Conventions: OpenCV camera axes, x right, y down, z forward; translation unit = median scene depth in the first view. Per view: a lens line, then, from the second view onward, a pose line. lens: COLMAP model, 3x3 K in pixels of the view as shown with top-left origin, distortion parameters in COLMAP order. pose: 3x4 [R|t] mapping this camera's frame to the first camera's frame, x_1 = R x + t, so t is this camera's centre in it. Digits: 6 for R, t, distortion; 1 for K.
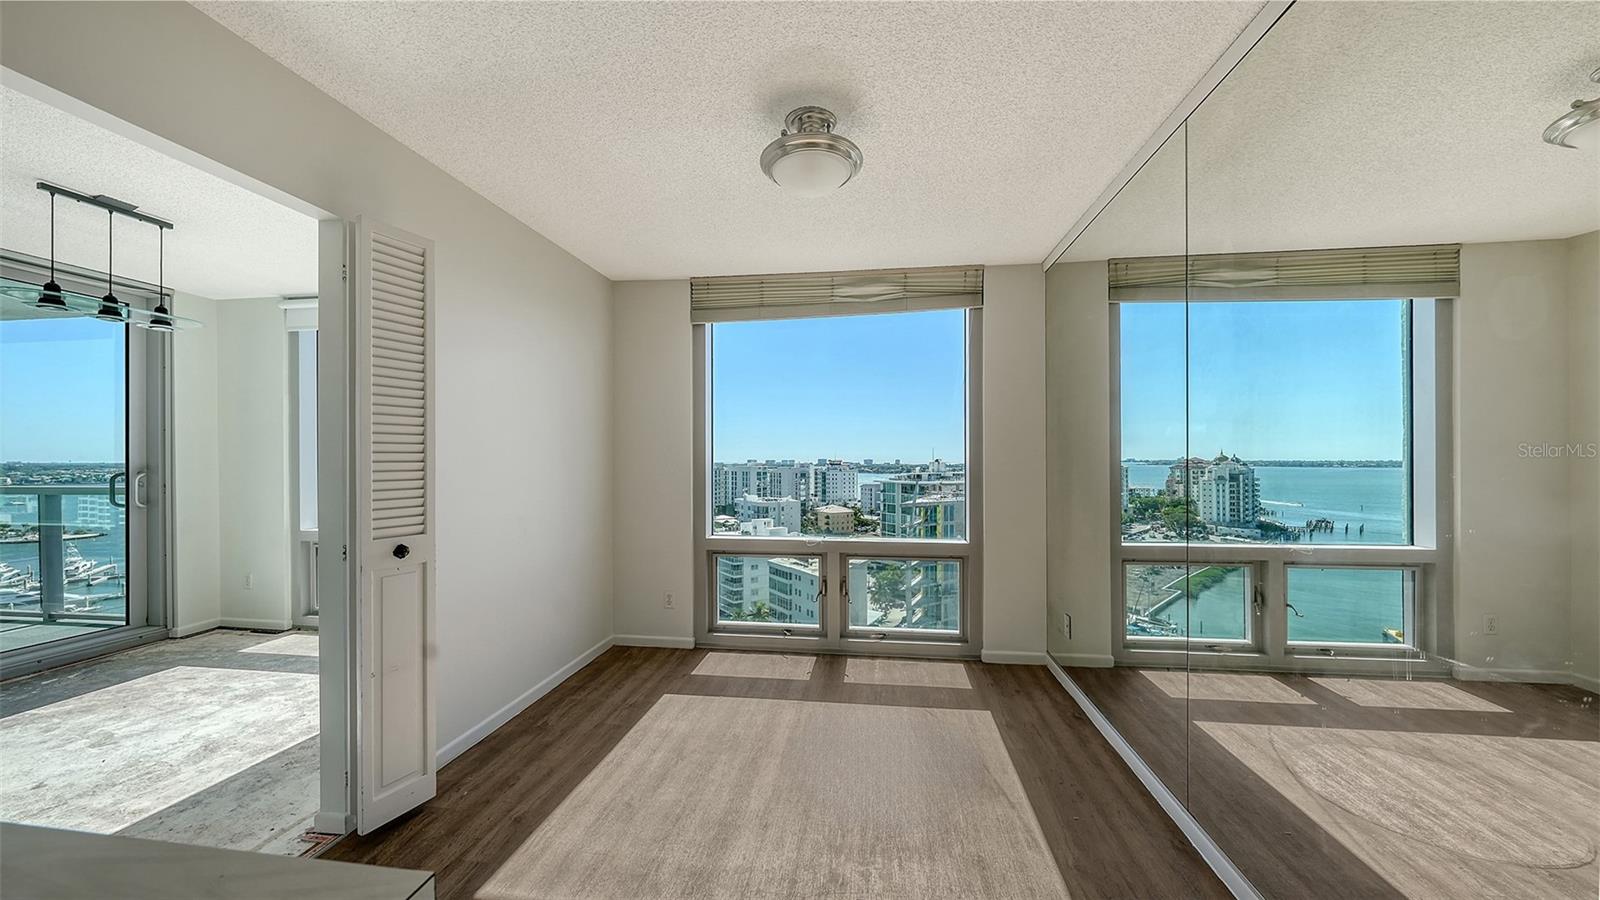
lens RADIAL K [[554.4, 0, 809.6], [0, 554.4, 456.3], [0, 0, 1]] dist [-0.000773, -0.000095]
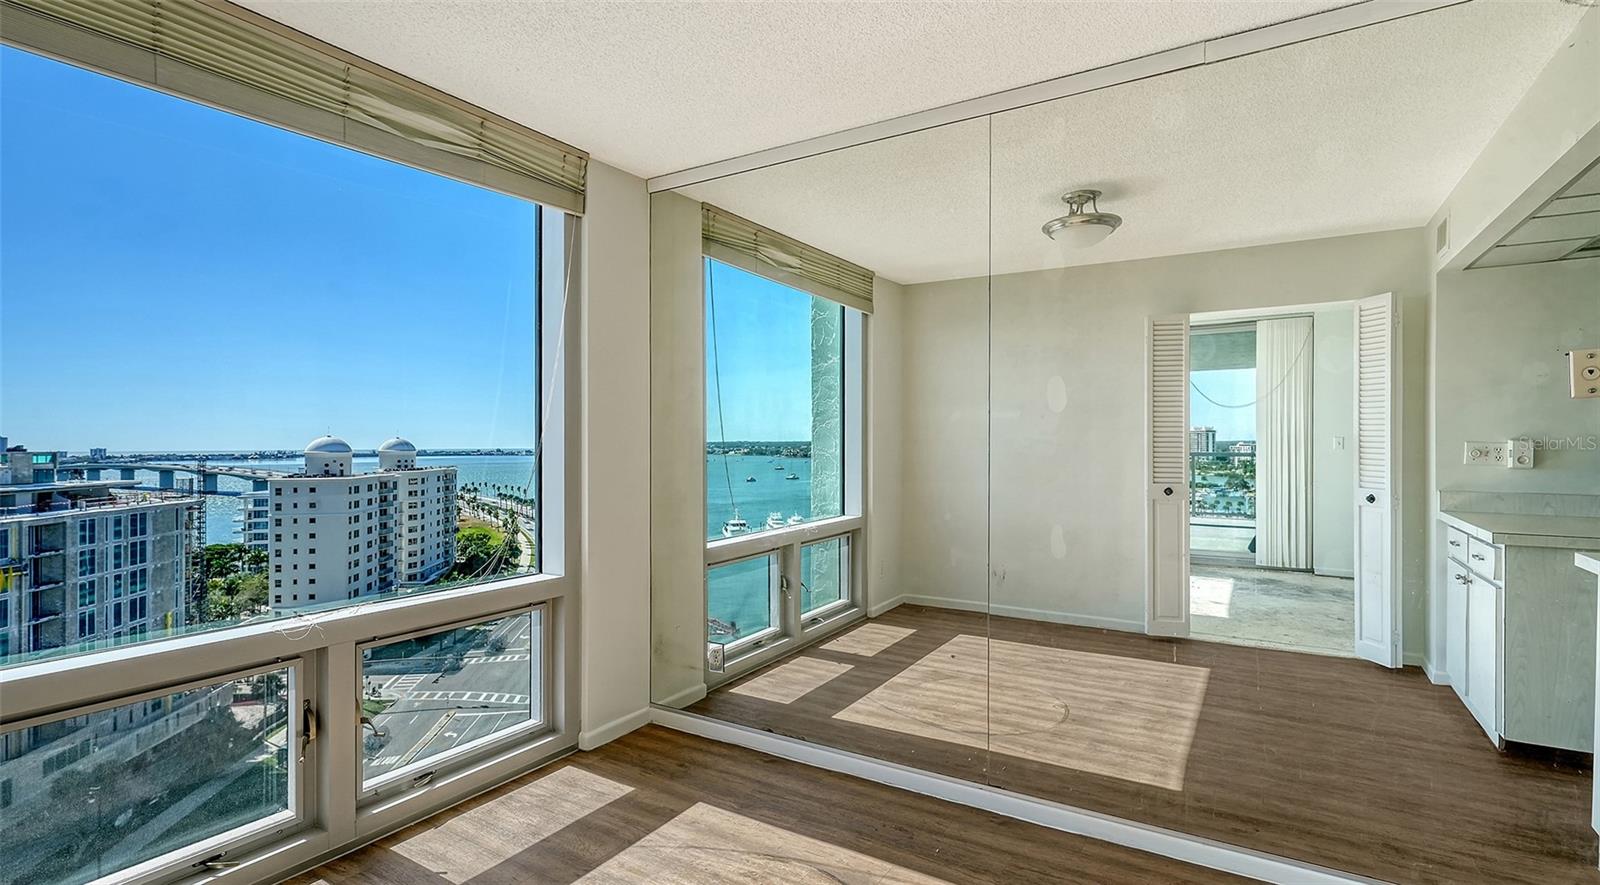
lens RADIAL K [[751.4, 0, 800.0], [0, 751.4, 442.5], [0, 0, 1]] dist [-0.001471, -0.000115]
pose [[0.412044, -0.000053, 0.911164, -0.403409], [0.003844, 0.999991, -0.001680, 0.004890], [-0.911156, 0.004195, 0.412041, 0.398085]]
